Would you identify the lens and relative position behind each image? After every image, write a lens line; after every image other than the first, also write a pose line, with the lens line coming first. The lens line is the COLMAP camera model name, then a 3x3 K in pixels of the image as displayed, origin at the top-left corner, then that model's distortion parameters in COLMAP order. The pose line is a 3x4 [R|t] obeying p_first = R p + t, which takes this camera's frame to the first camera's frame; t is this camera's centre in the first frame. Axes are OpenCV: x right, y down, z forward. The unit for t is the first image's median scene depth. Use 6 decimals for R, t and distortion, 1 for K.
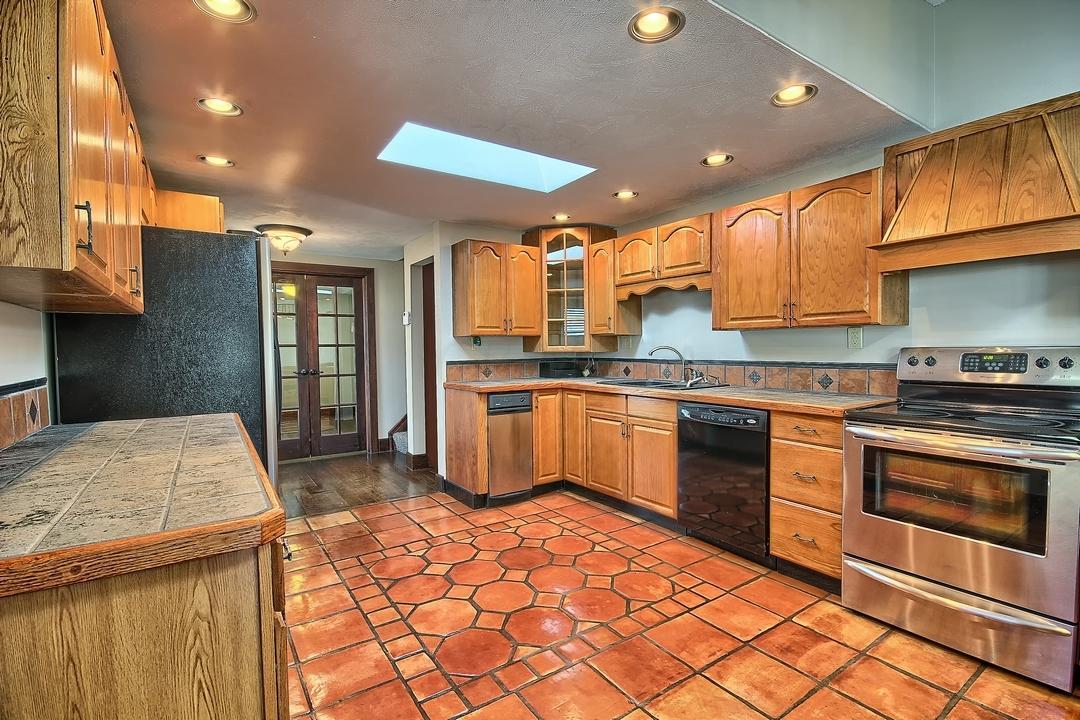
lens RADIAL K [[500.0, 0, 546.0], [0, 500.0, 362.5], [0, 0, 1]] dist [-0.001250, -0.000557]
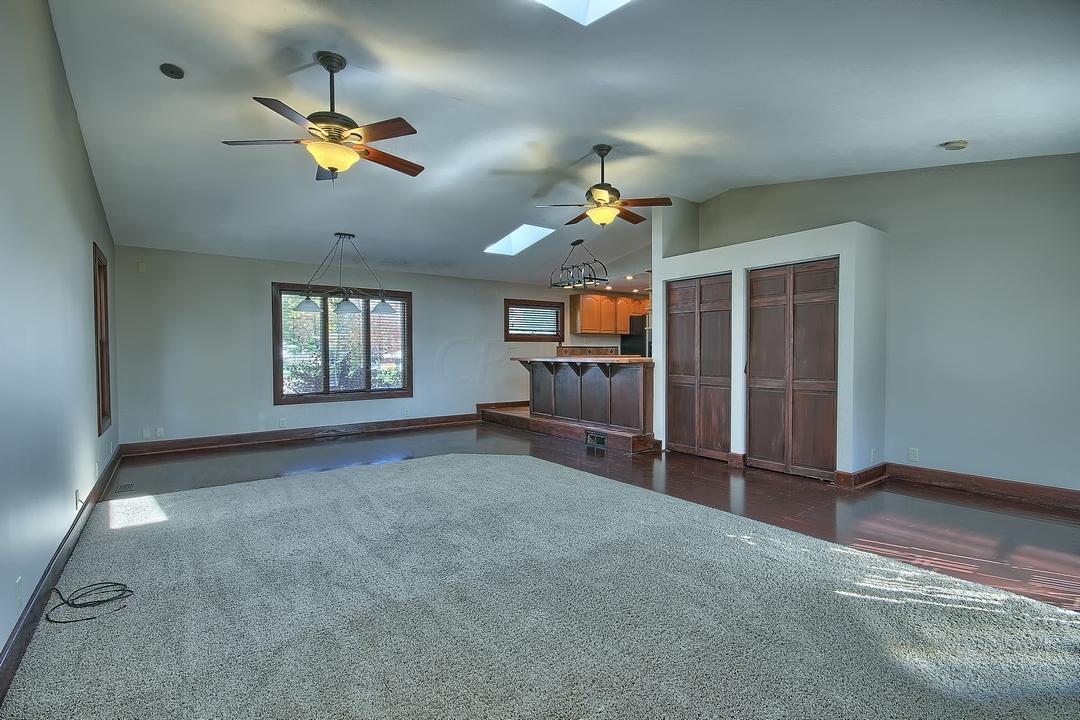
lens RADIAL K [[500.0, 0, 546.0], [0, 500.0, 362.5], [0, 0, 1]] dist [-0.001250, -0.000557]
pose [[0.040914, 0.034542, -0.998565, 2.096656], [-0.030073, 0.998992, 0.033325, 0.021533], [0.998710, 0.028666, 0.041911, -0.020012]]
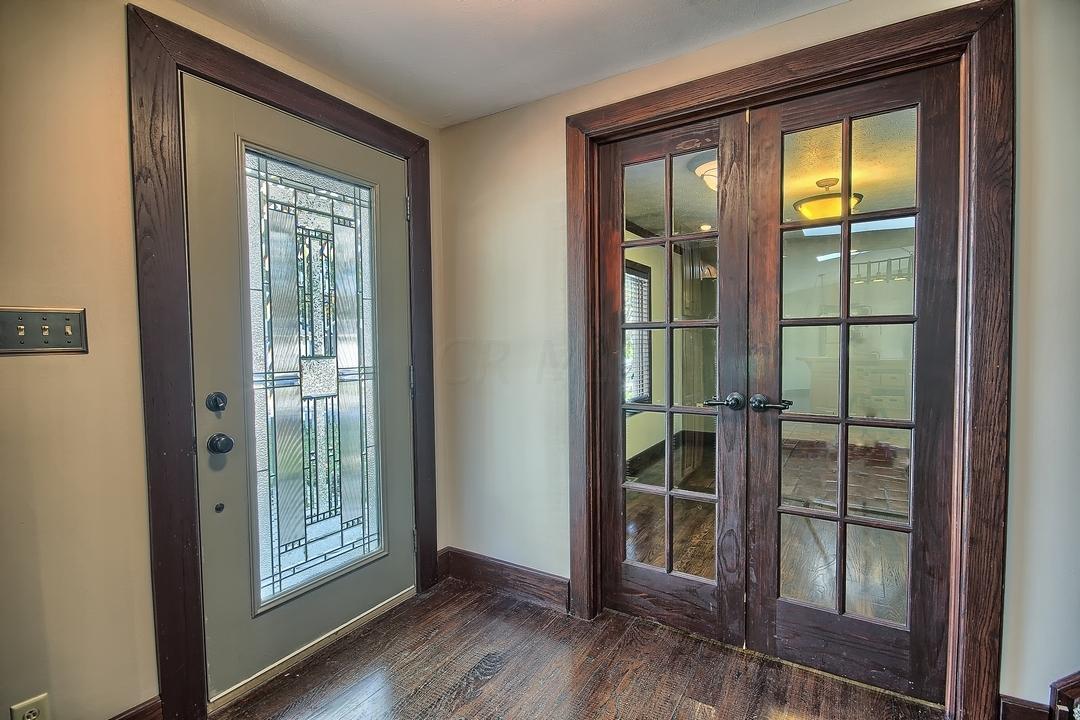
lens RADIAL K [[500.0, 0, 546.0], [0, 500.0, 362.5], [0, 0, 1]] dist [-0.001250, -0.000557]
pose [[0.413880, 0.040822, -0.909416, -0.298571], [-0.024647, 0.999130, 0.033632, -0.020142], [0.909998, 0.008495, 0.414526, 0.974771]]
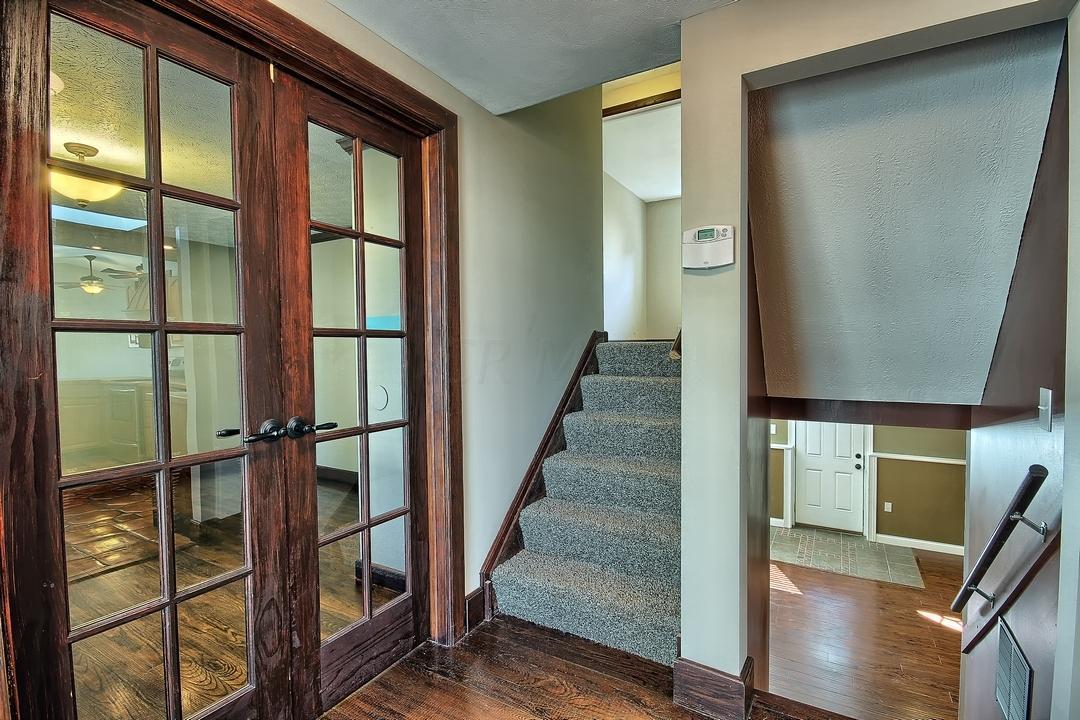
lens RADIAL K [[492.7, 0, 537.8], [0, 492.7, 358.6], [0, 0, 1]] dist [-0.000206, -0.000215]
pose [[0.906947, -0.003495, 0.421230, -0.614618], [0.008087, 0.999926, -0.009116, -0.020063], [-0.421167, 0.011675, 0.906908, 0.926336]]
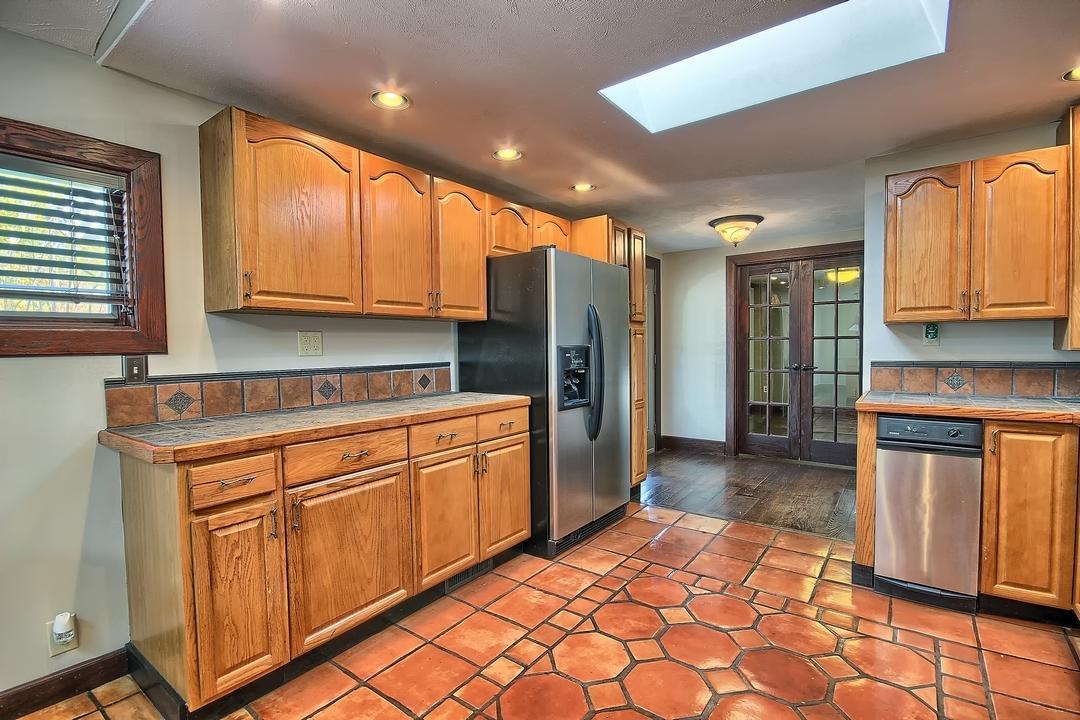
lens RADIAL K [[500.0, 0, 546.0], [0, 500.0, 362.5], [0, 0, 1]] dist [-0.001250, -0.000557]
pose [[0.331664, 0.039888, -0.942554, 0.304605], [-0.020850, 0.999172, 0.034947, -0.015039], [0.943167, 0.008061, 0.332220, 0.343610]]
